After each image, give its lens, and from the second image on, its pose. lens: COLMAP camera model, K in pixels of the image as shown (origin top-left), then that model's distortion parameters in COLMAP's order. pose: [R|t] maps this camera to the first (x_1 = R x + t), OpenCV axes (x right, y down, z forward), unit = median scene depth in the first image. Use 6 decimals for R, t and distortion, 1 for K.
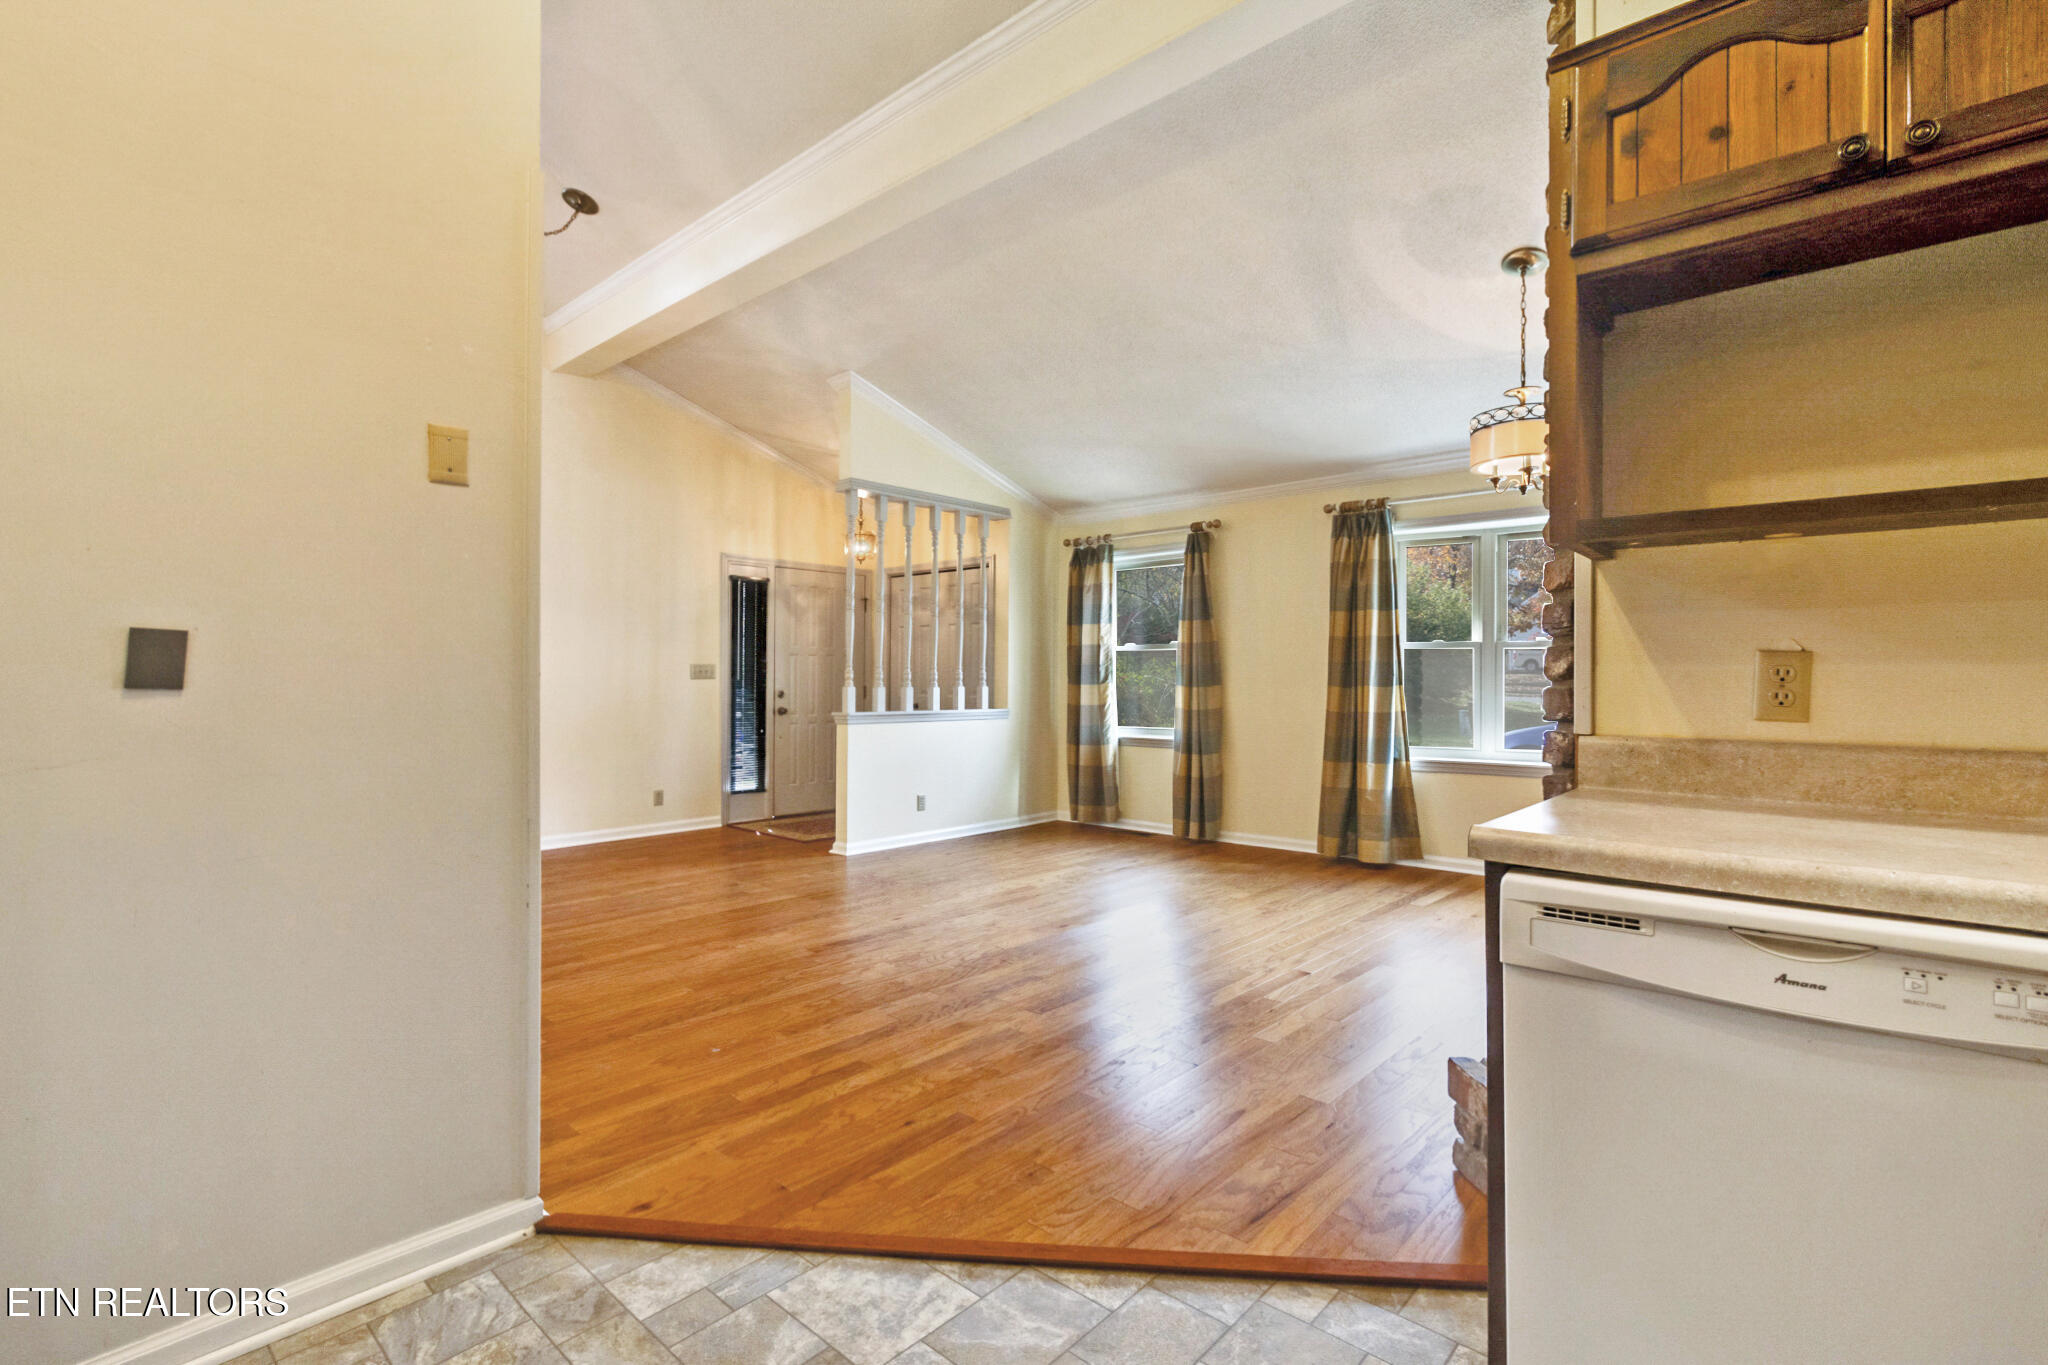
lens RADIAL K [[949.5, 0, 1032.2], [0, 949.5, 682.5], [0, 0, 1]] dist [0.000812, 0.000120]
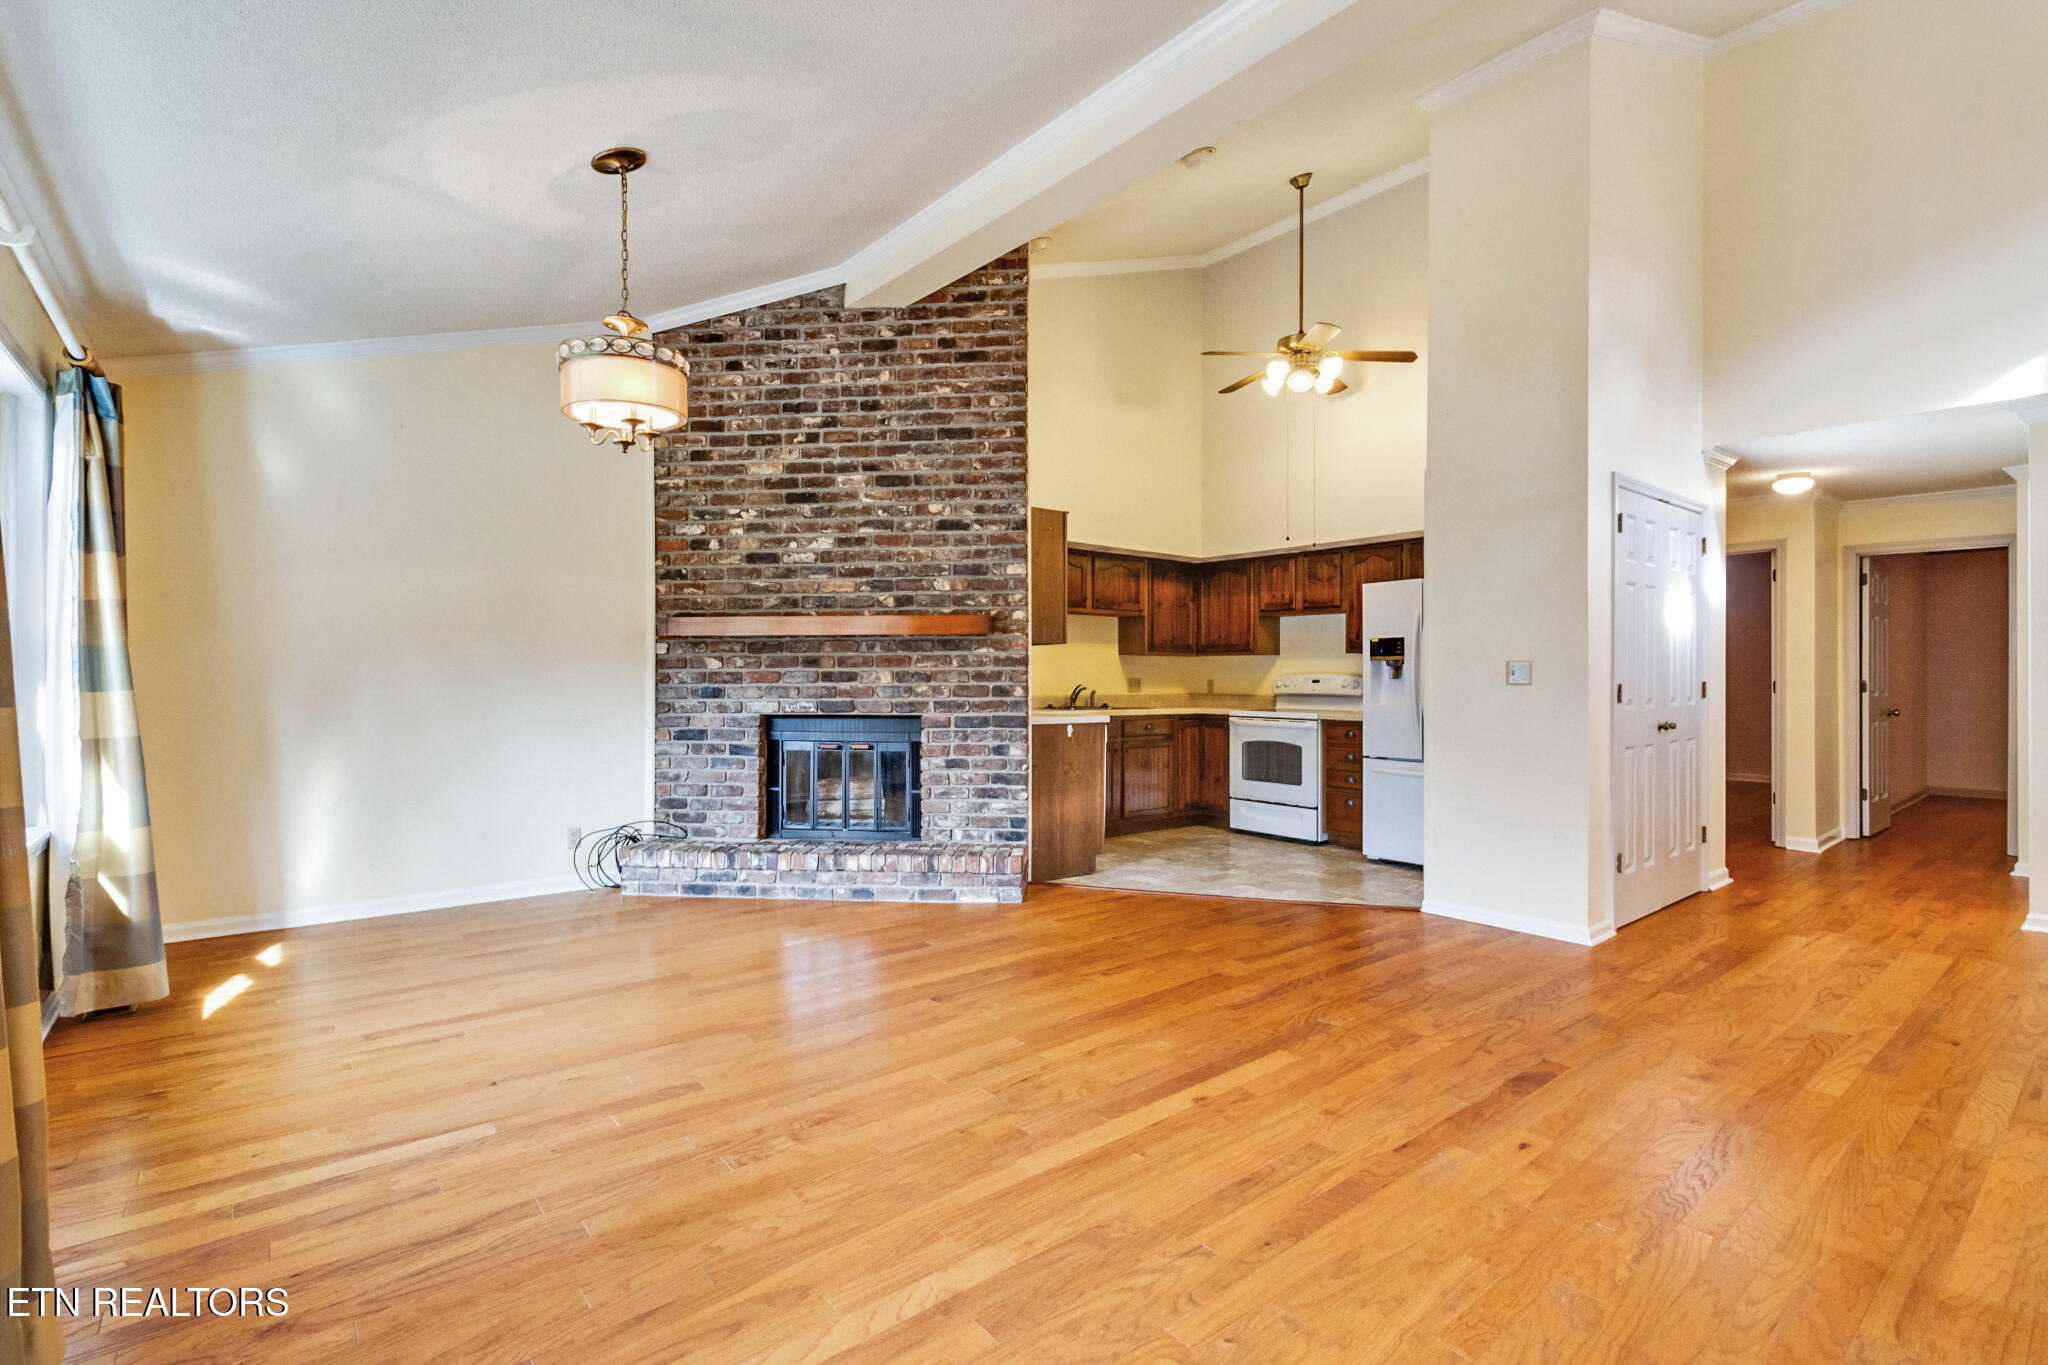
lens RADIAL K [[949.5, 0, 1020.4], [0, 949.5, 680.2], [0, 0, 1]] dist [0.000812, 0.000120]
pose [[-0.987835, -0.003388, 0.155467, 0.062341], [-0.003310, 0.999994, 0.000758, -0.009205], [-0.155469, 0.000234, -0.987841, 1.872669]]
